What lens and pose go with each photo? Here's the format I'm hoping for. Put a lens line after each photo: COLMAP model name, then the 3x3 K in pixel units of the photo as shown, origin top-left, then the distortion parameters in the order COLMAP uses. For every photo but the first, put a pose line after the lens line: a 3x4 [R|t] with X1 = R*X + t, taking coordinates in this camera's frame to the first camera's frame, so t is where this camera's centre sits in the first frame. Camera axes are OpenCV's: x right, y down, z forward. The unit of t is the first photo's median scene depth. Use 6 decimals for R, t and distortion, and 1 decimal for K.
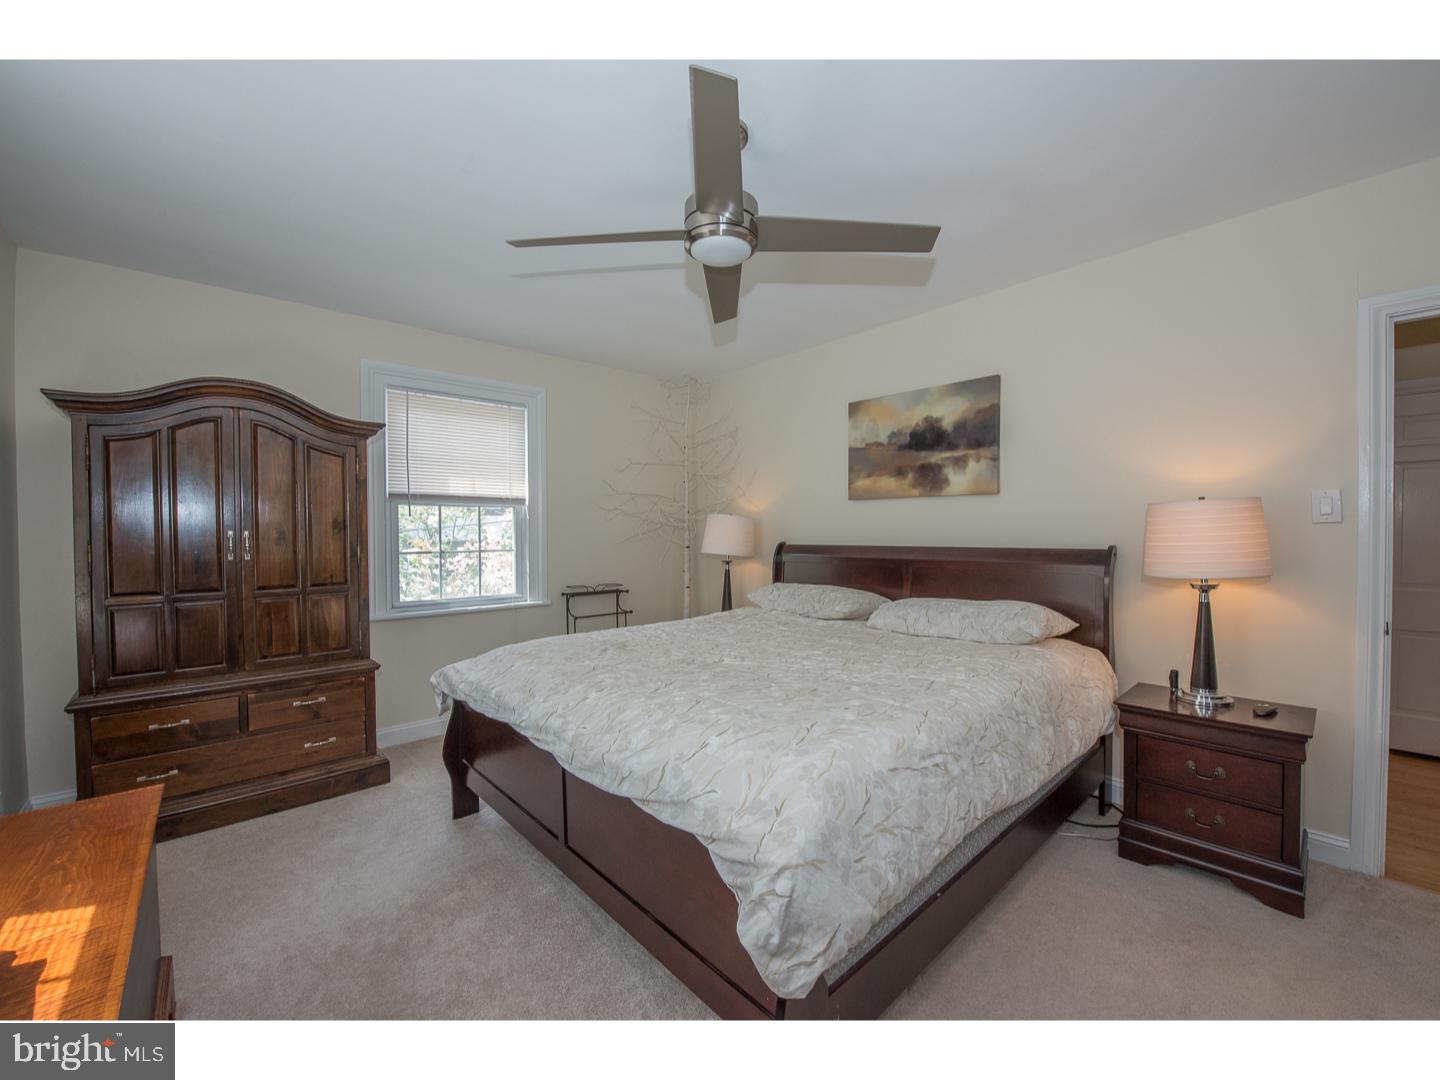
lens RADIAL K [[570.0, 0, 719.8], [0, 570.0, 539.5], [0, 0, 1]] dist [-0.013321, -0.003393]
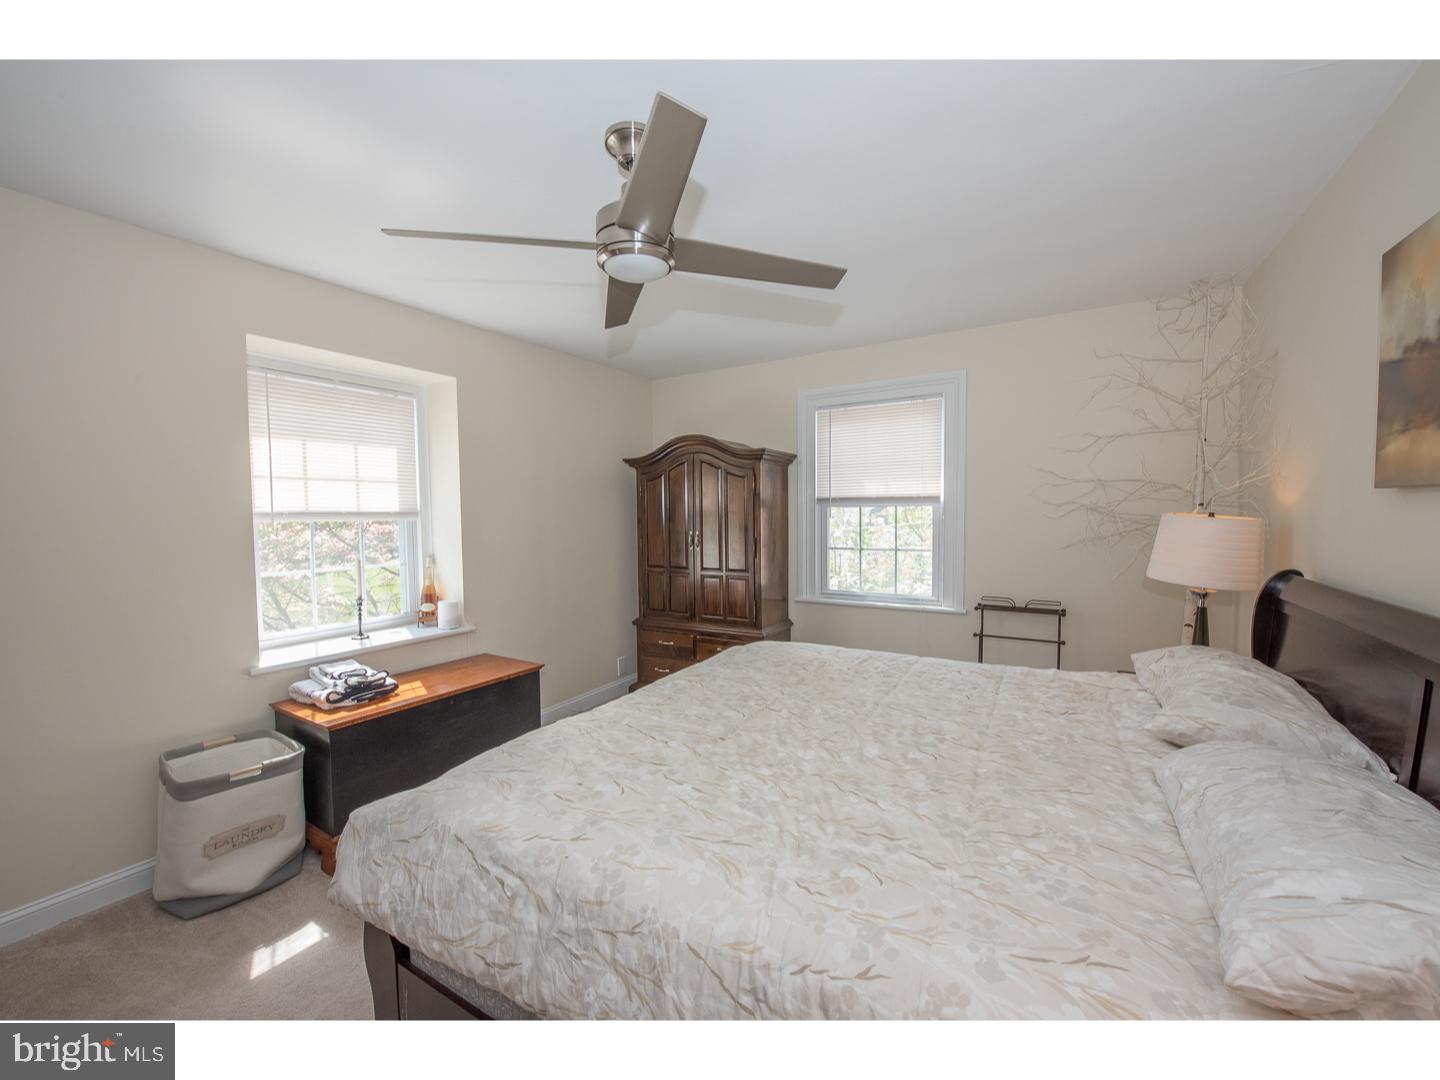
lens RADIAL K [[570.0, 0, 720.3], [0, 570.0, 541.6], [0, 0, 1]] dist [-0.013321, -0.003393]
pose [[0.295457, 0.052476, -0.953914, 0.482682], [-0.002425, 0.998528, 0.054179, -0.052168], [0.955353, -0.013694, 0.295150, 0.422689]]
